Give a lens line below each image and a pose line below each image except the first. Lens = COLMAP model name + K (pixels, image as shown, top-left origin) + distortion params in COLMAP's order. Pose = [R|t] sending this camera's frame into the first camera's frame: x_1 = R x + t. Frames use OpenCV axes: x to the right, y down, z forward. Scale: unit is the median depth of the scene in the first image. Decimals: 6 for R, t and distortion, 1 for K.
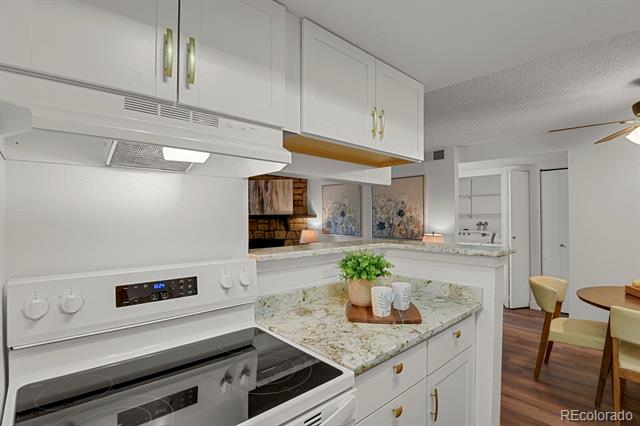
lens RADIAL K [[312.4, 0, 321.8], [0, 312.4, 215.3], [0, 0, 1]] dist [-0.024622, -0.003804]
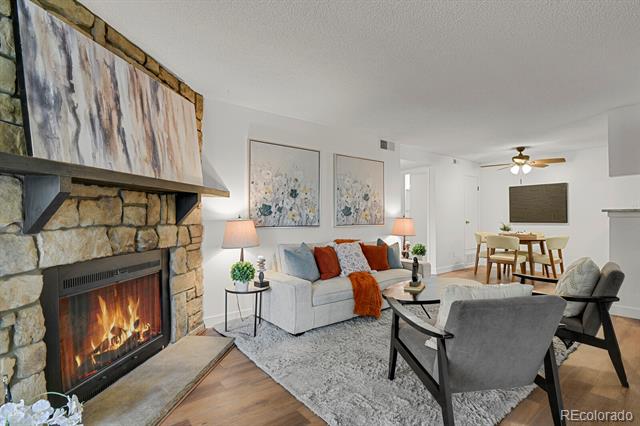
lens RADIAL K [[312.4, 0, 321.8], [0, 312.4, 215.3], [0, 0, 1]] dist [-0.024622, -0.003804]
pose [[0.074742, 0.008582, 0.997166, -0.604402], [0.000581, 0.999962, -0.008649, 0.048730], [-0.997203, 0.001226, 0.074734, 0.948490]]
